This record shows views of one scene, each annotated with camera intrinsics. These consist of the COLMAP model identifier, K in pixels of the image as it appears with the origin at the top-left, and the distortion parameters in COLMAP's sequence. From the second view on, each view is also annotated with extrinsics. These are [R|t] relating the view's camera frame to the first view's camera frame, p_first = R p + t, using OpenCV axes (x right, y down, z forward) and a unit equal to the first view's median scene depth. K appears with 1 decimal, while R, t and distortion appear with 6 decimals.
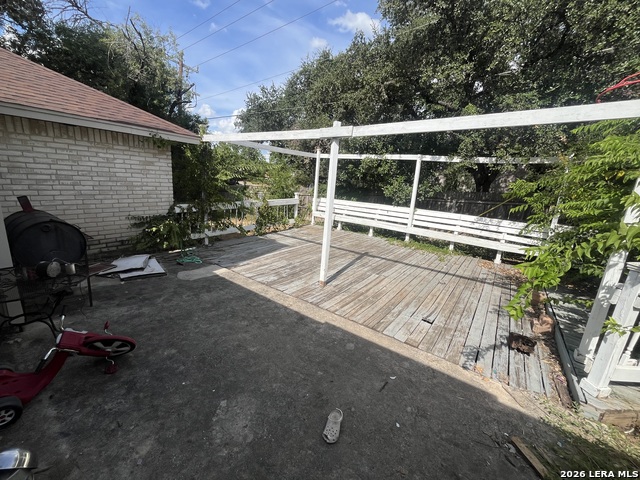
lens RADIAL K [[260.6, 0, 317.5], [0, 260.6, 239.7], [0, 0, 1]] dist [-0.002715, -0.000301]
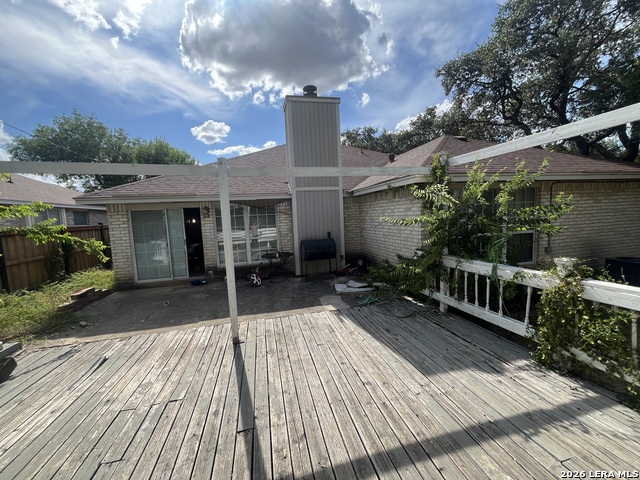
lens RADIAL K [[260.6, 0, 320.1], [0, 260.6, 242.1], [0, 0, 1]] dist [-0.002715, -0.000301]
pose [[-0.654469, 0.032420, -0.755393, 0.459717], [-0.174936, 0.965478, 0.193001, -0.343624], [0.735573, 0.258459, -0.626204, 1.607692]]
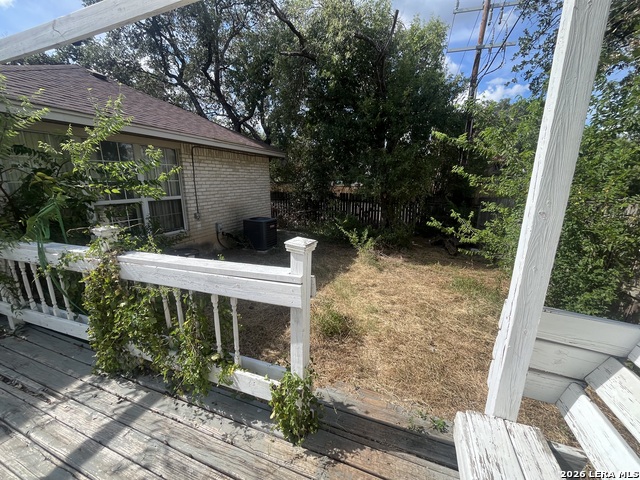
lens RADIAL K [[260.6, 0, 319.3], [0, 260.6, 241.7], [0, 0, 1]] dist [-0.002715, -0.000301]
pose [[0.260750, 0.150409, -0.953618, 0.139683], [-0.198640, 0.975012, 0.099468, -0.380591], [0.944749, 0.163490, 0.284112, 1.878548]]
